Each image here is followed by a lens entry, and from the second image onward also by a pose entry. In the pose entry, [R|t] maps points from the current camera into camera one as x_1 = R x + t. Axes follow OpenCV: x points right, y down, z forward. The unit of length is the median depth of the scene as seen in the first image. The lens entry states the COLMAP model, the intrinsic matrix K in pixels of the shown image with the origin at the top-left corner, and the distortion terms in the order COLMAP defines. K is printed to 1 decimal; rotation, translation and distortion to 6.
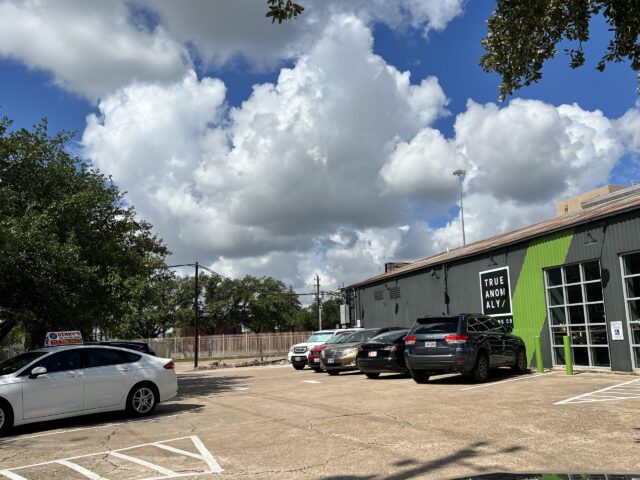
lens RADIAL K [[598.6, 0, 284.6], [0, 598.6, 217.9], [0, 0, 1]] dist [0.014675, -0.004499]
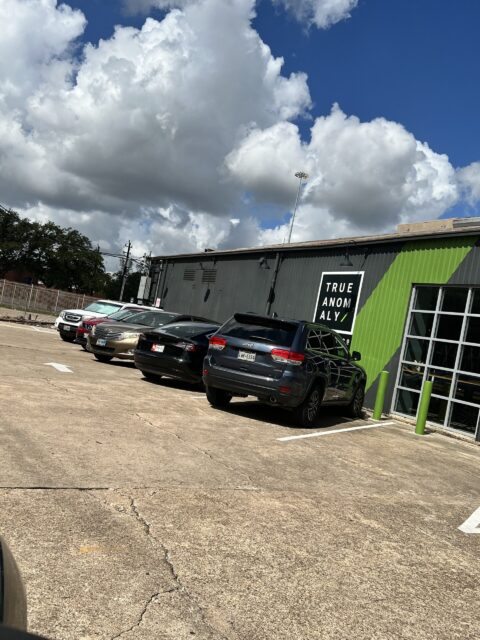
lens RADIAL K [[591.9, 0, 240.1], [0, 591.9, 320.2], [0, 0, 1]] dist [0.002713, -0.000129]
pose [[0.946166, 0.213929, 0.242907, 0.018901], [-0.258306, 0.951280, 0.168356, 0.017586], [-0.195056, -0.222037, 0.955328, 0.101064]]
